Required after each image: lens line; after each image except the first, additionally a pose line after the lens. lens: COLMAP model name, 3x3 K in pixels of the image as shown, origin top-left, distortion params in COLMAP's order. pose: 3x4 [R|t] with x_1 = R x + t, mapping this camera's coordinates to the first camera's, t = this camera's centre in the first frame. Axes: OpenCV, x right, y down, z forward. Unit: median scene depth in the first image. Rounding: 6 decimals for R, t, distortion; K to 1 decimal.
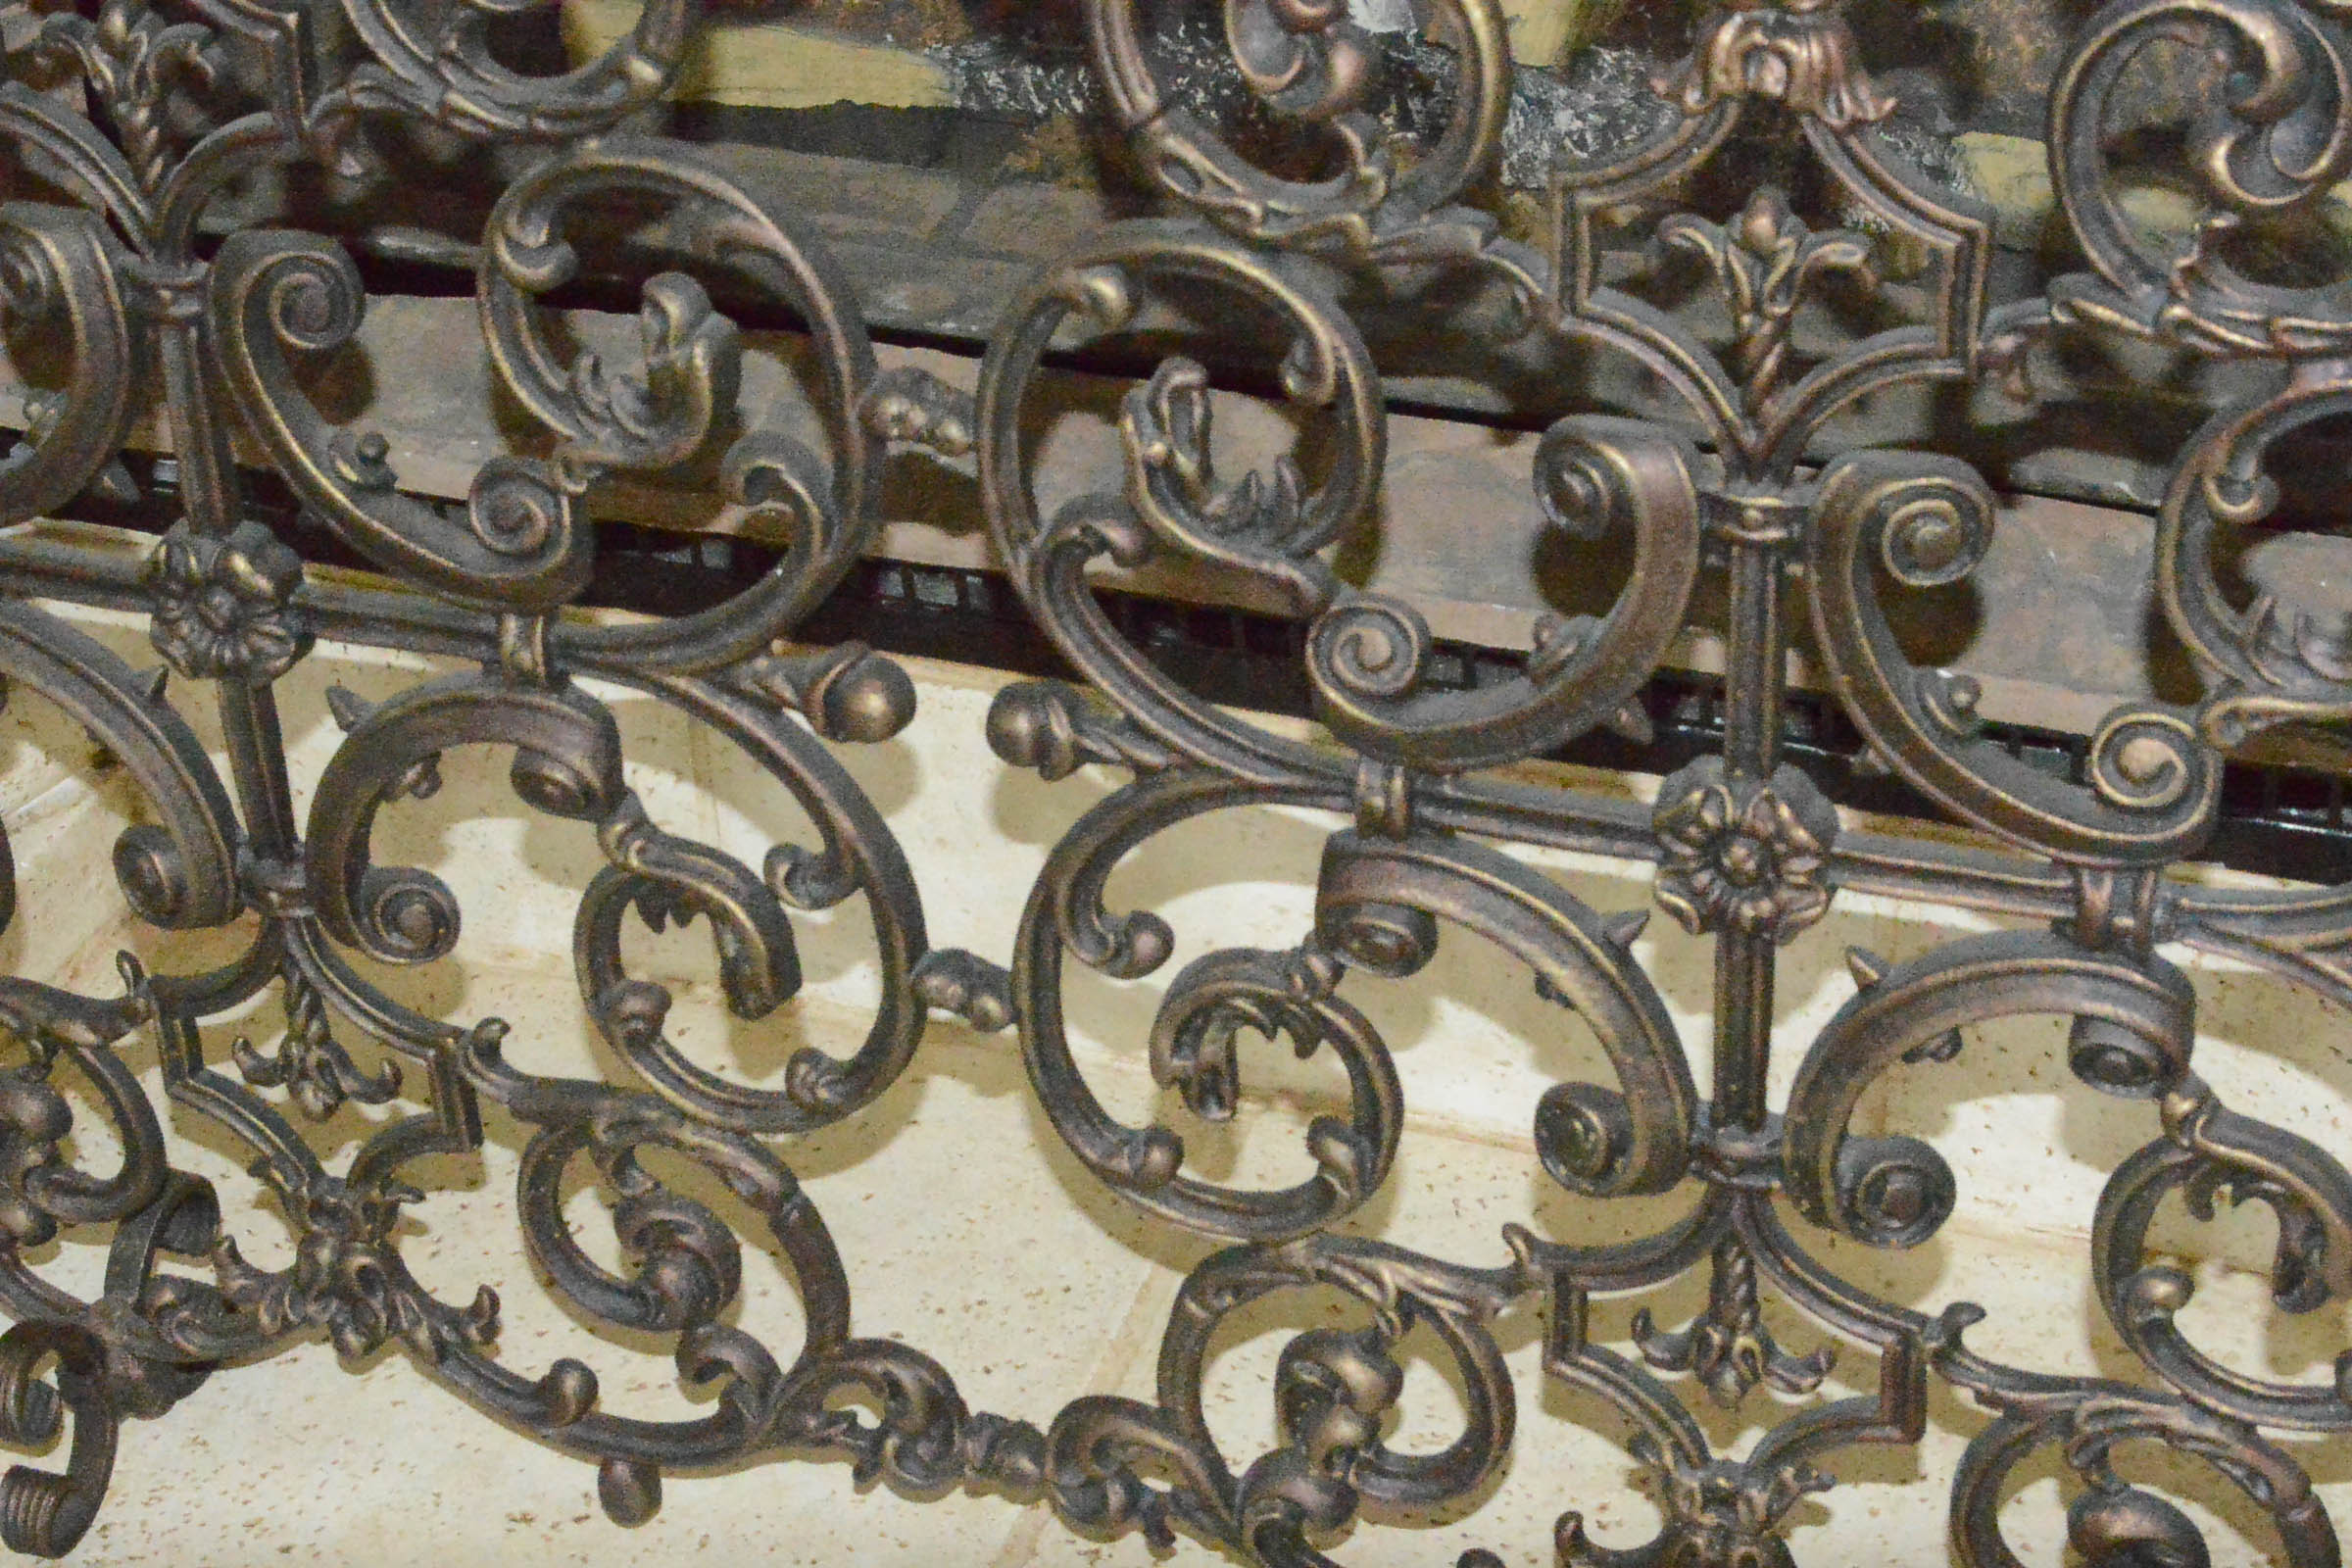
lens RADIAL K [[4572.7, 0, 1177.7], [0, 4572.7, 795.5], [0, 0, 1]] dist [0.023297, 0.000000]
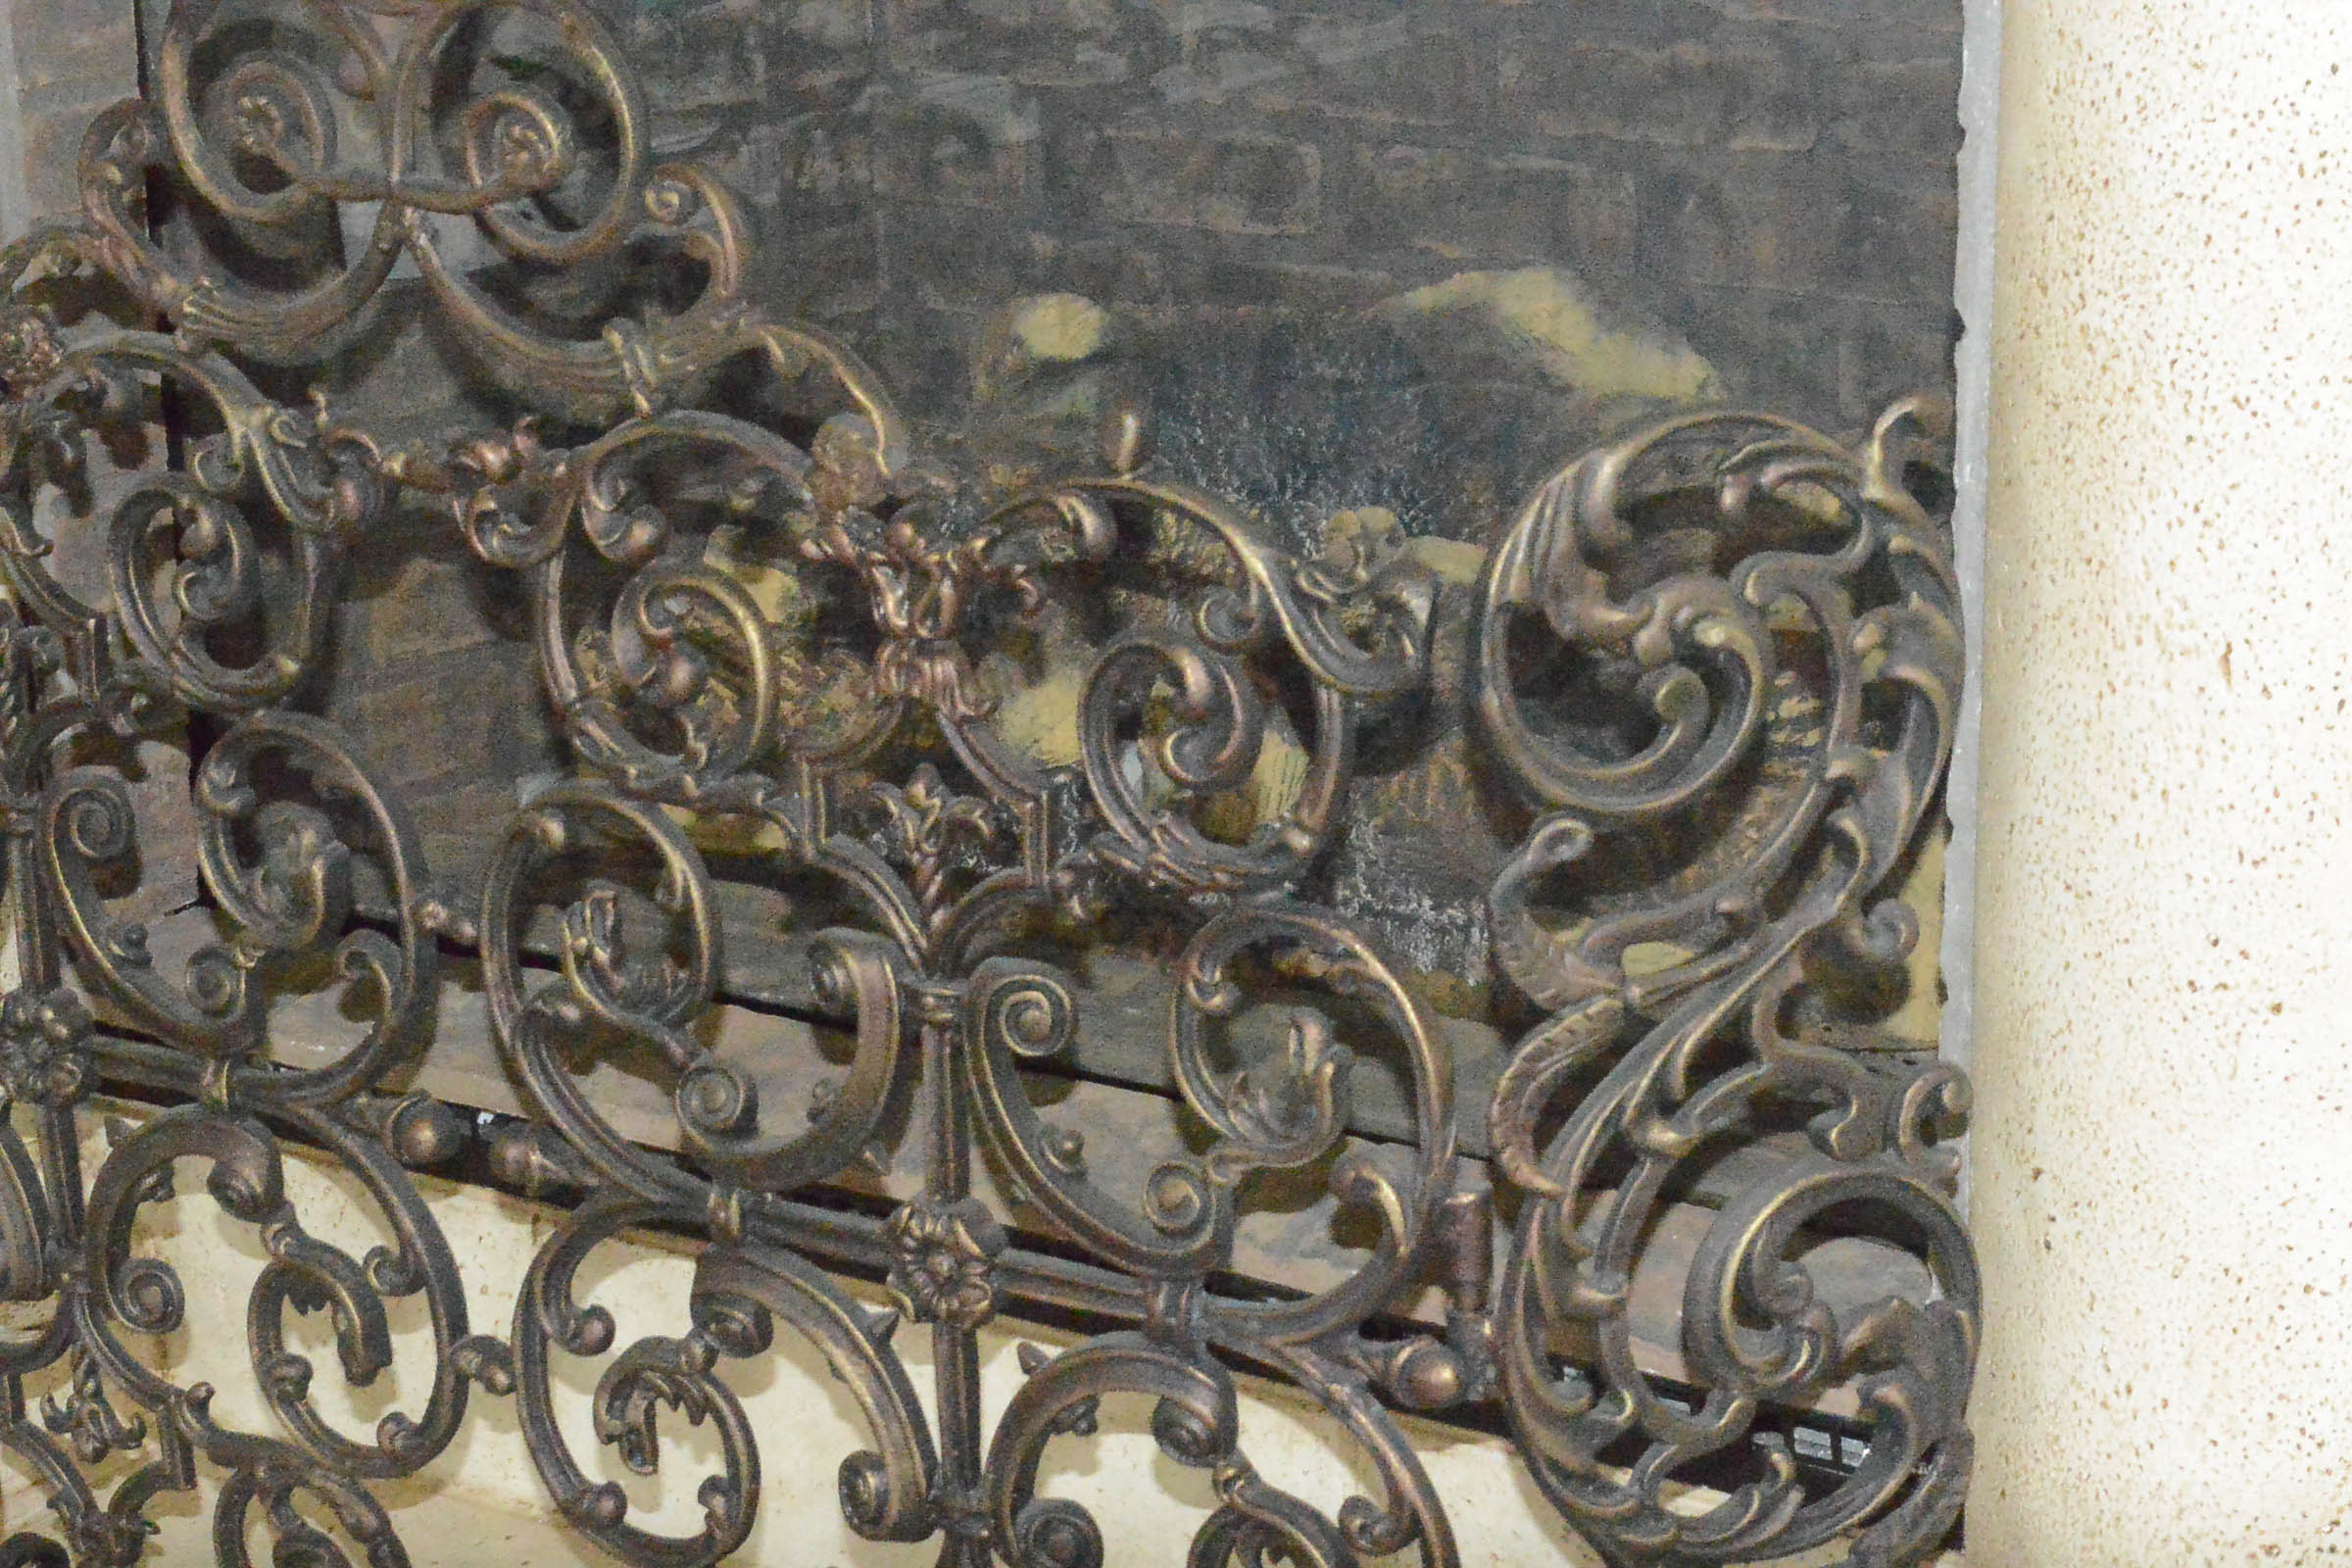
lens RADIAL K [[4857.1, 0, 1193.6], [0, 4857.1, 773.5], [0, 0, 1]] dist [-0.005849, 0.000000]
pose [[0.976649, 0.075234, -0.201237, 0.450606], [-0.123336, 0.963292, -0.238446, 0.197665], [0.175911, 0.257698, 0.950077, -0.398150]]
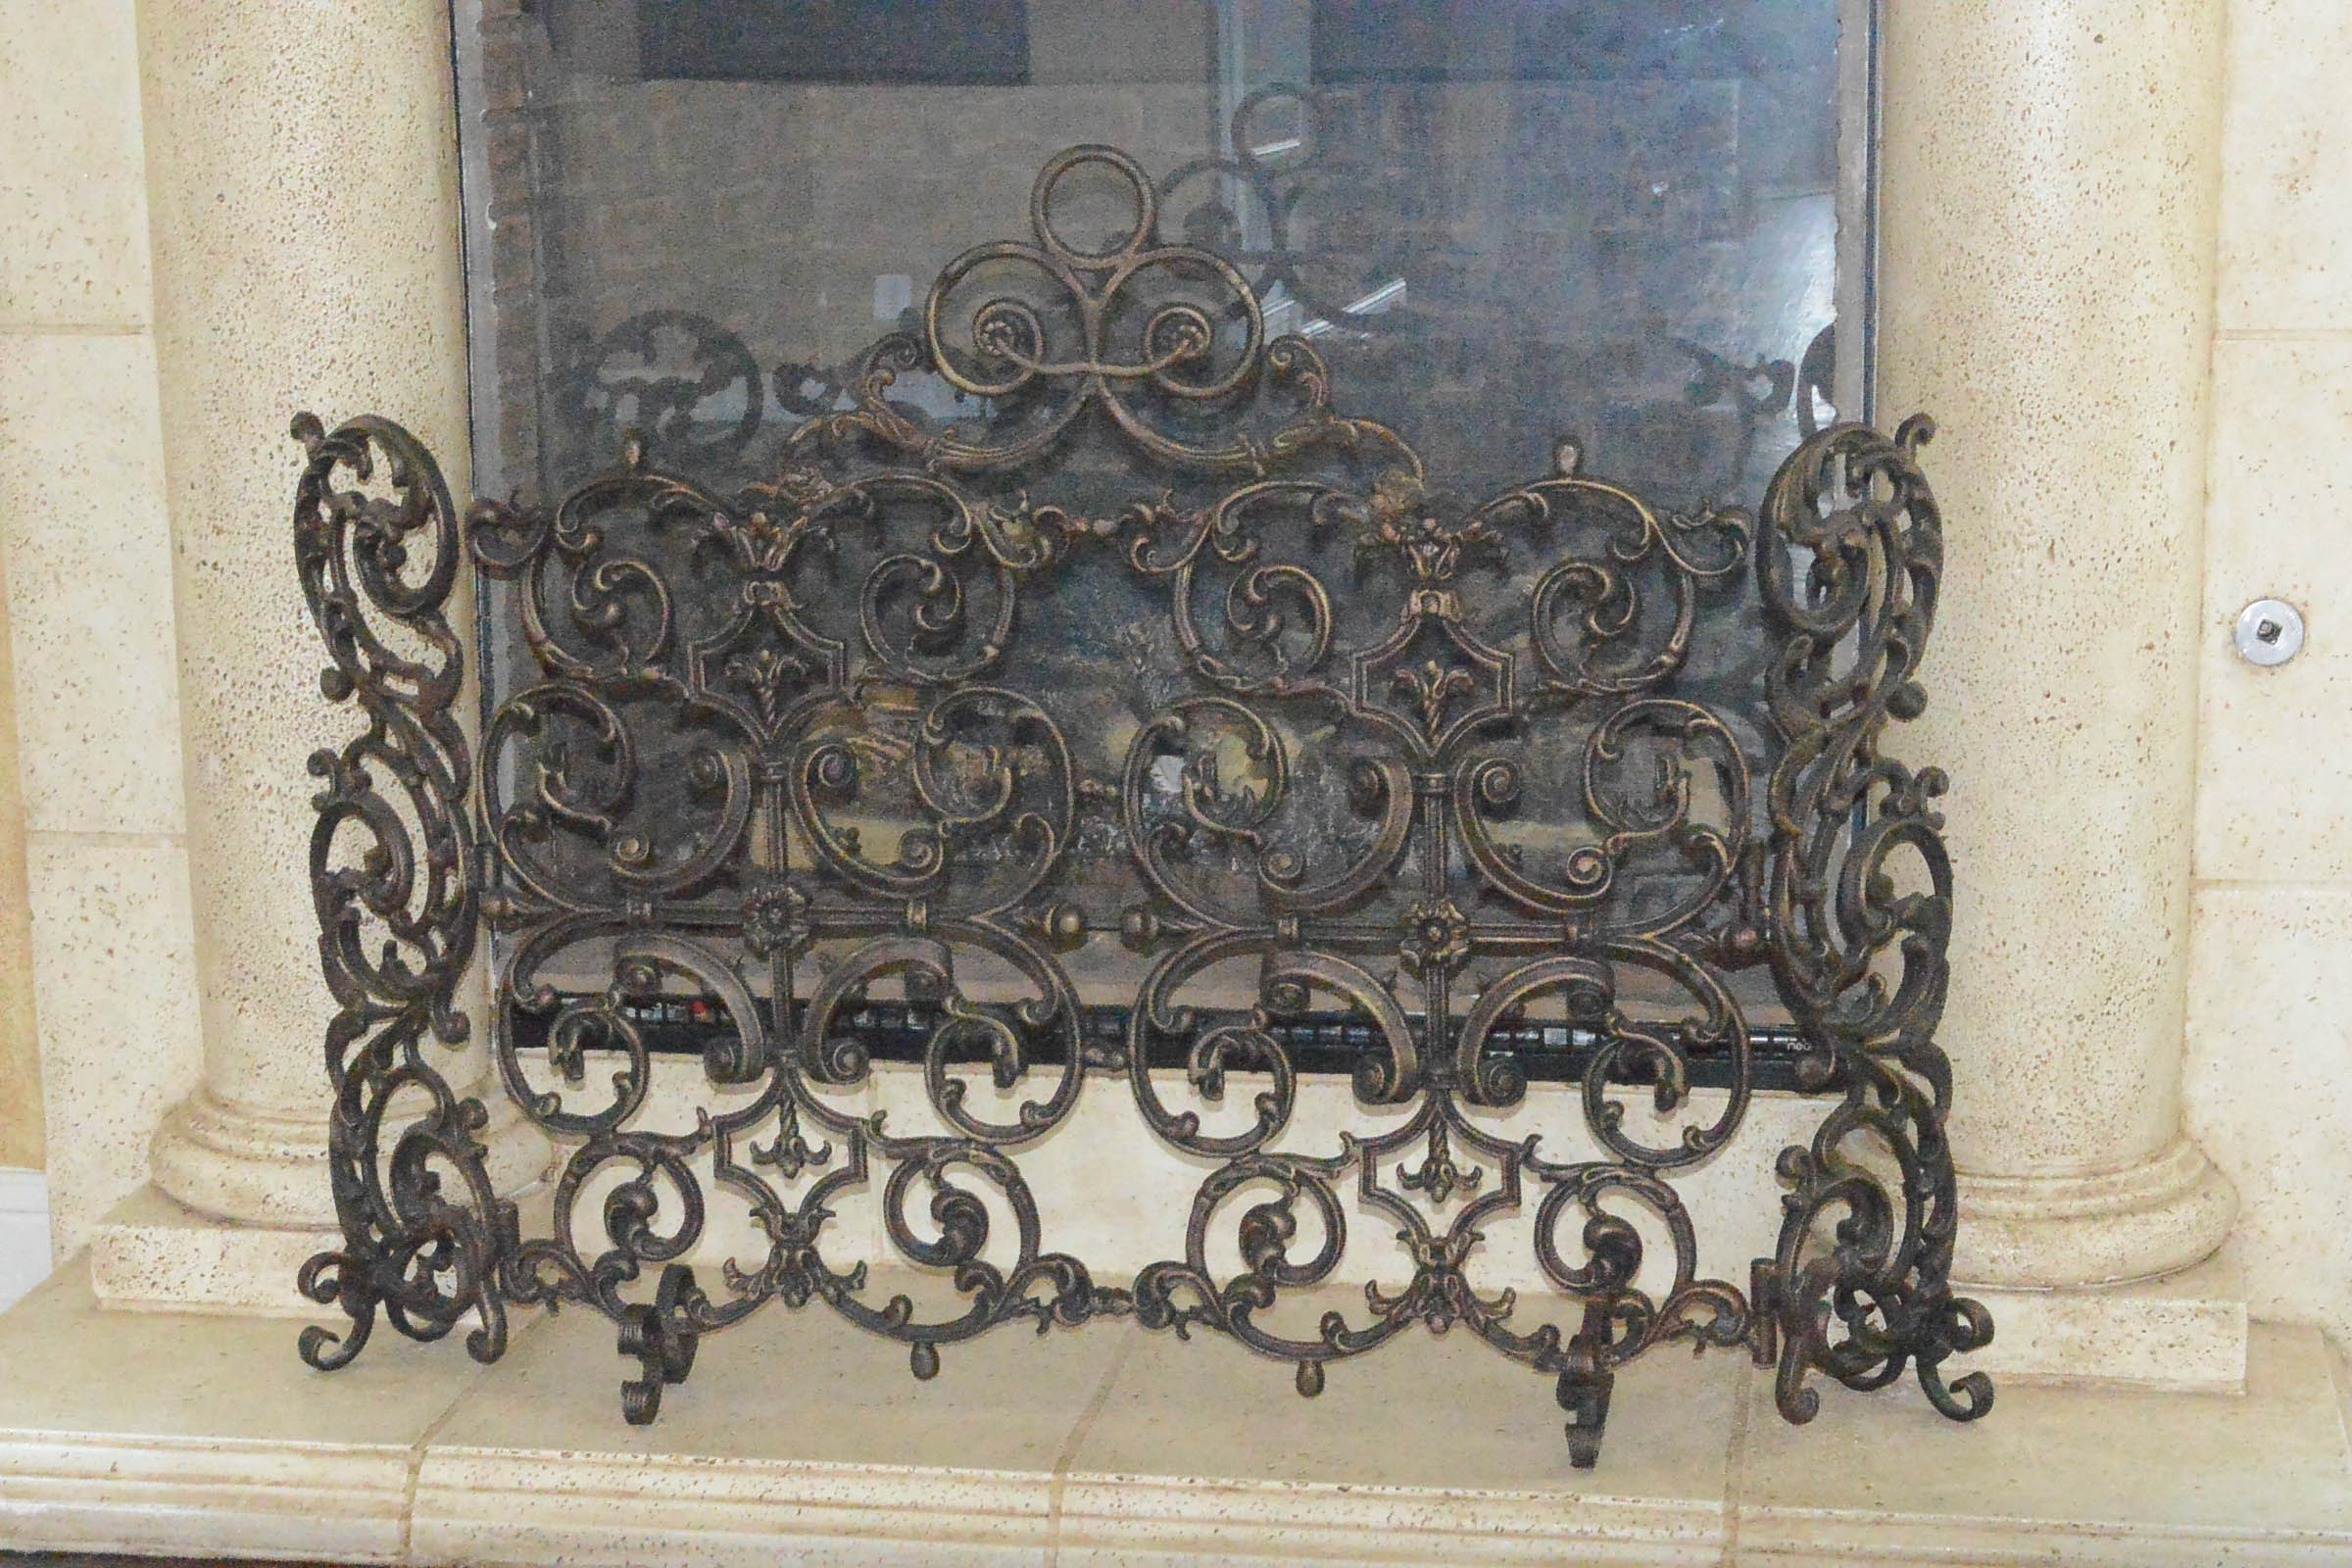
lens RADIAL K [[4426.6, 0, 1175.9], [0, 4426.6, 782.0], [0, 0, 1]] dist [-0.022707, 0.000000]
pose [[0.985128, -0.018755, 0.170796, -0.407645], [0.079037, 0.932079, -0.353528, 0.740126], [-0.152565, 0.361769, 0.919699, -1.187019]]
